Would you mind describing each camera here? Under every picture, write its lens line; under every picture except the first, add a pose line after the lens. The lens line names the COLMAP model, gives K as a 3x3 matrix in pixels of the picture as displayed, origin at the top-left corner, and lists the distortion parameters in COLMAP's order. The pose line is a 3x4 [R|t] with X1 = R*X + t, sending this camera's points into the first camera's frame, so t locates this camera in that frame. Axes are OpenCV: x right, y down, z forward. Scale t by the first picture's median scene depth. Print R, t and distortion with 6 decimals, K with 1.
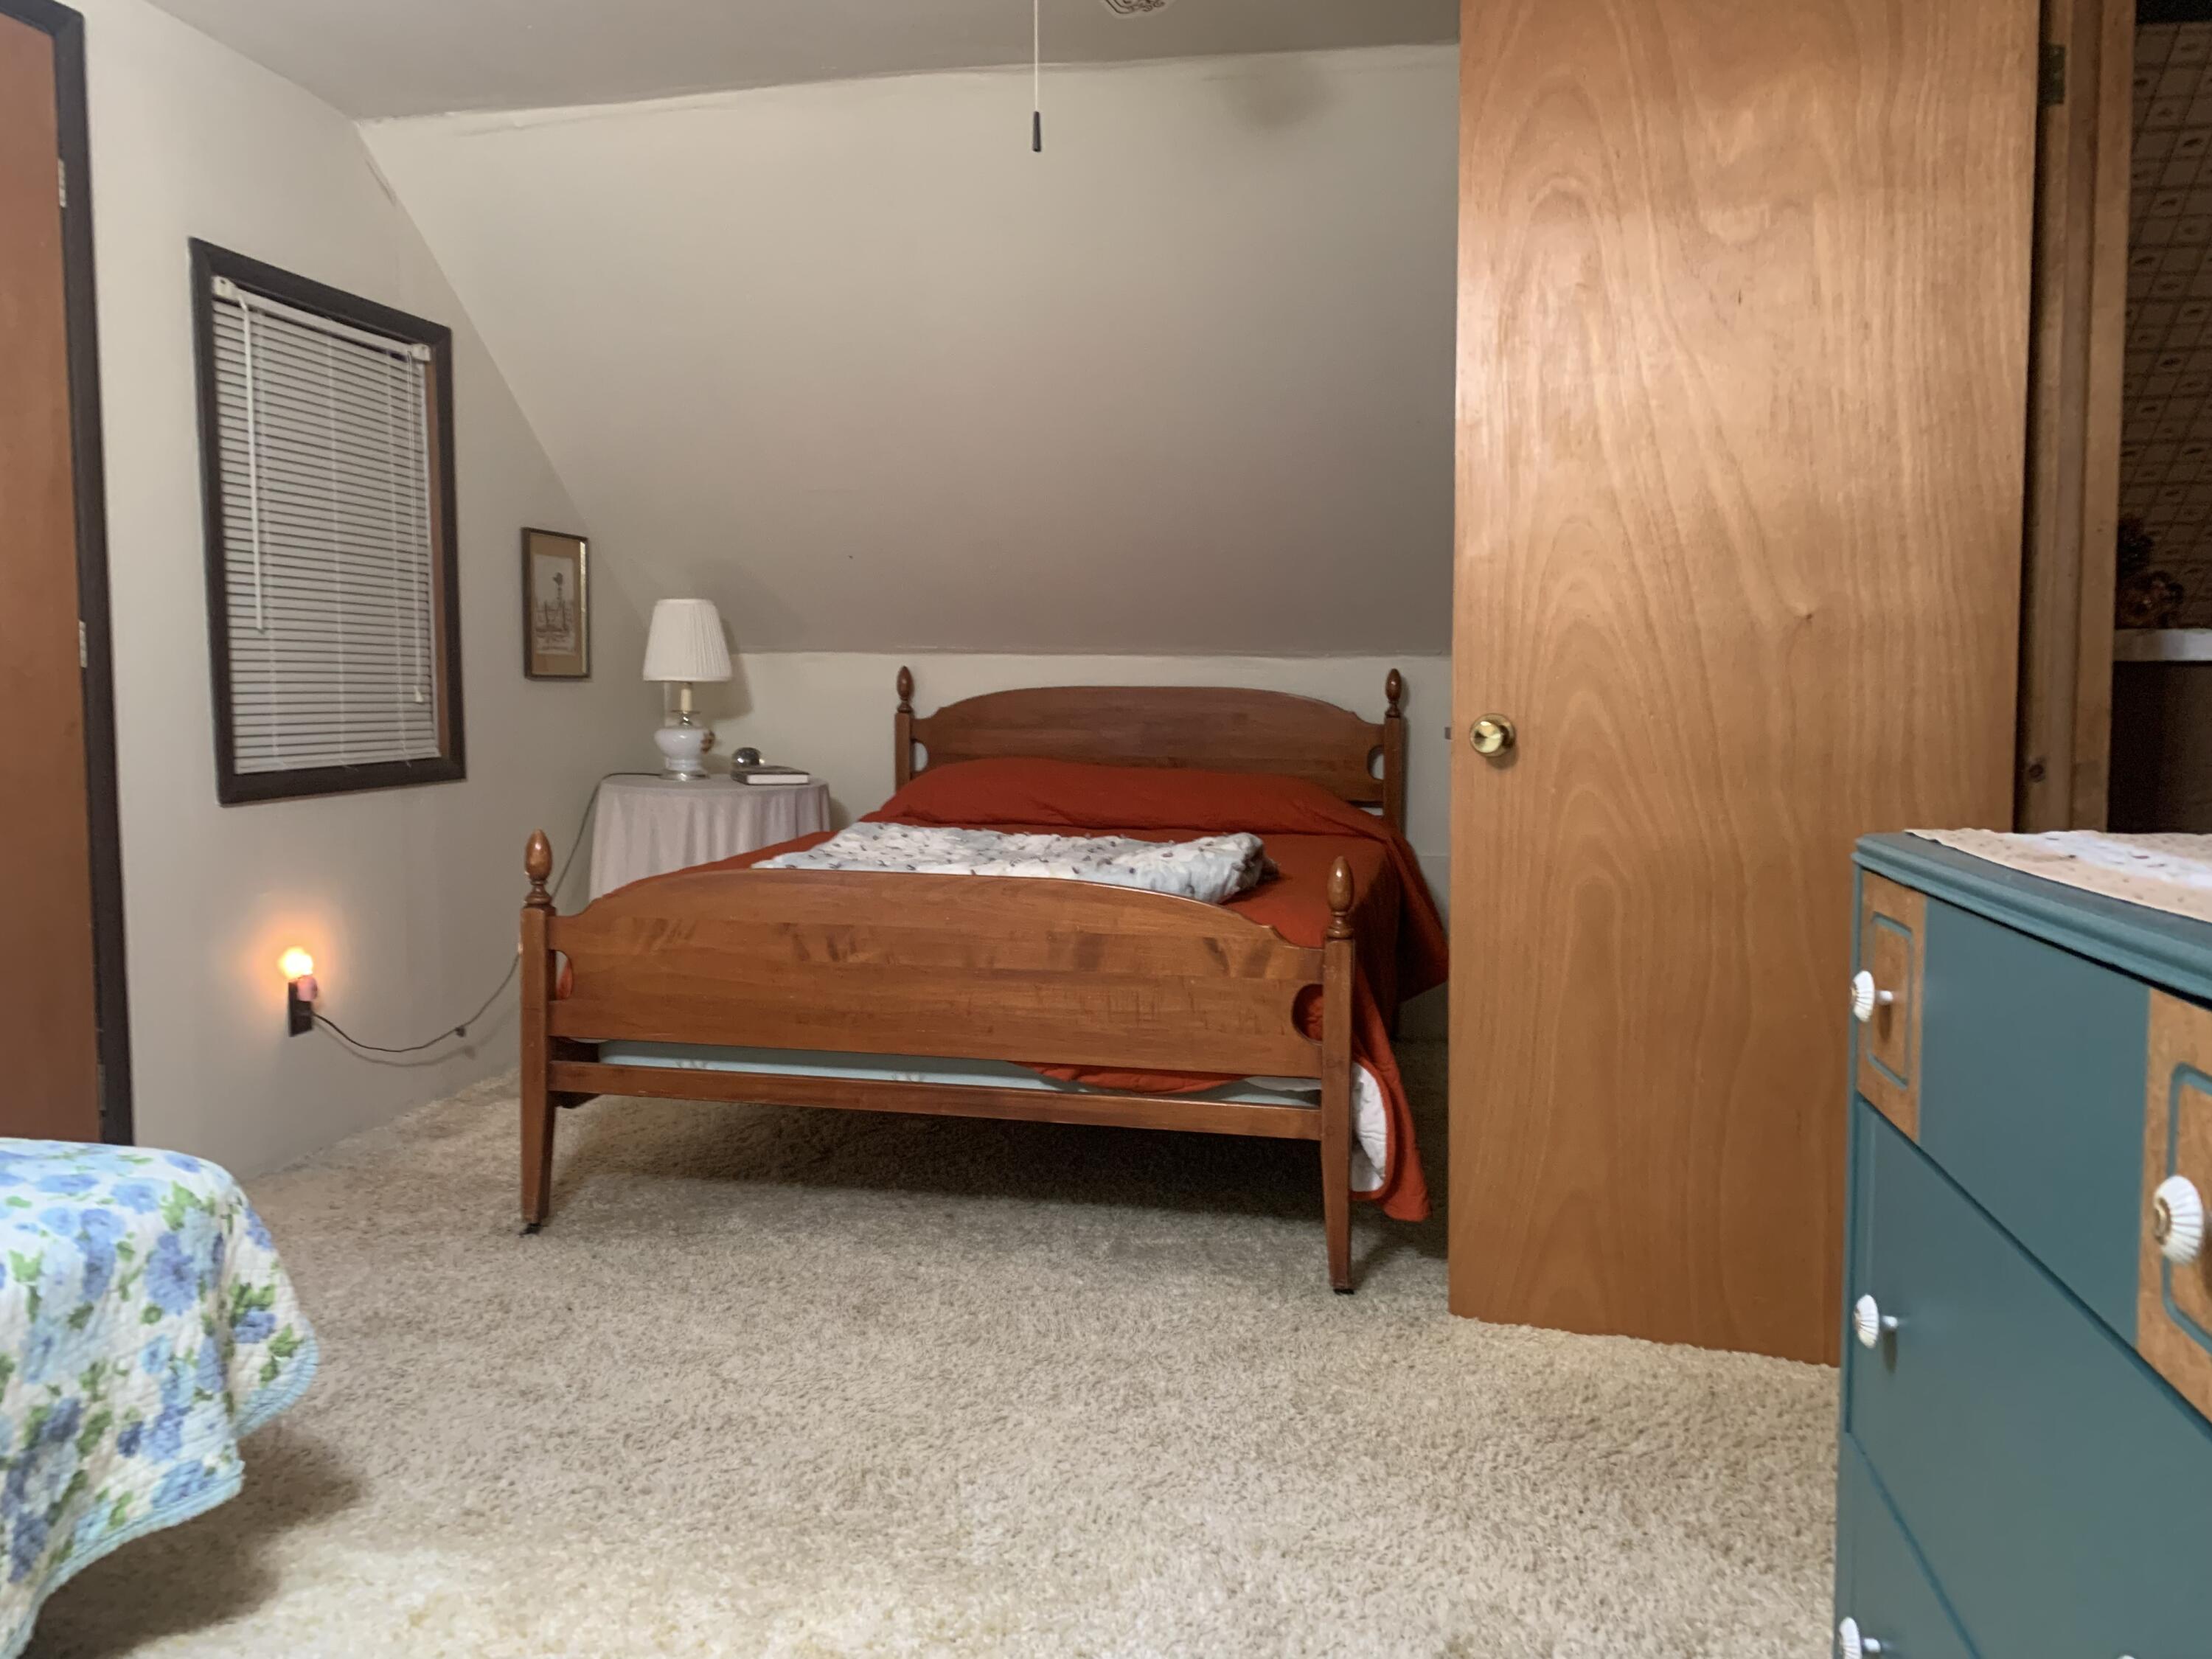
lens RADIAL K [[1686.8, 0, 1113.2], [0, 1686.8, 805.5], [0, 0, 1]] dist [0.048776, -0.058681]
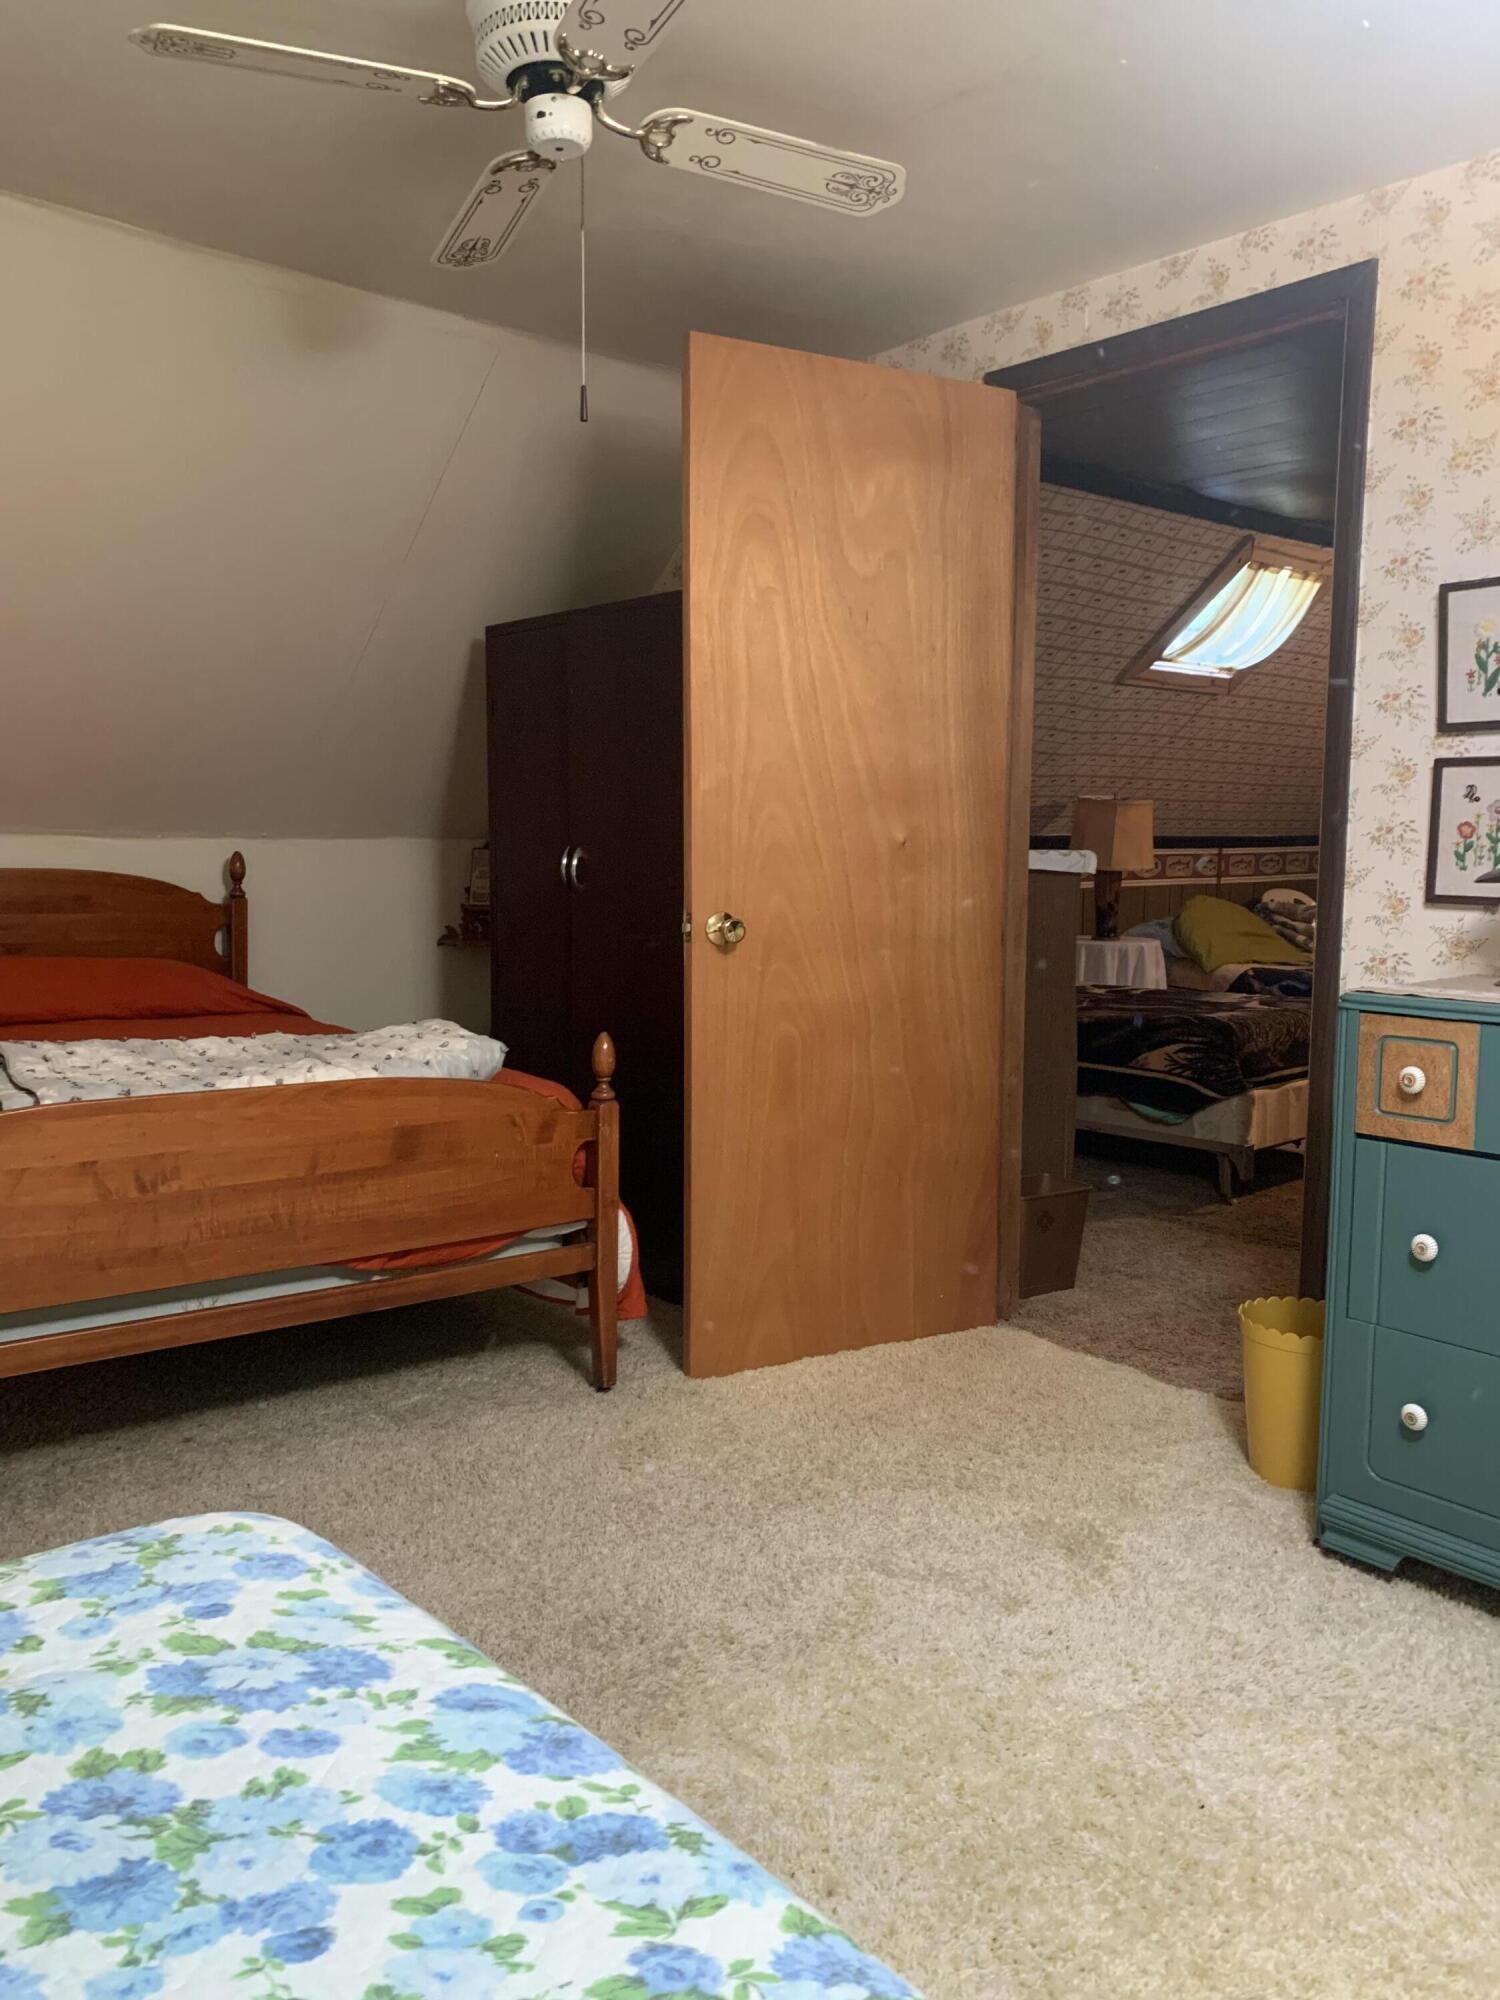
lens RADIAL K [[1525.1, 0, 755.6], [0, 1525.1, 1006.3], [0, 0, 1]] dist [0.048776, -0.058681]
pose [[0.640118, -0.077704, 0.764337, -0.618214], [0.043064, 0.996937, 0.065285, -0.053920], [-0.767069, -0.008875, 0.641504, 0.219294]]
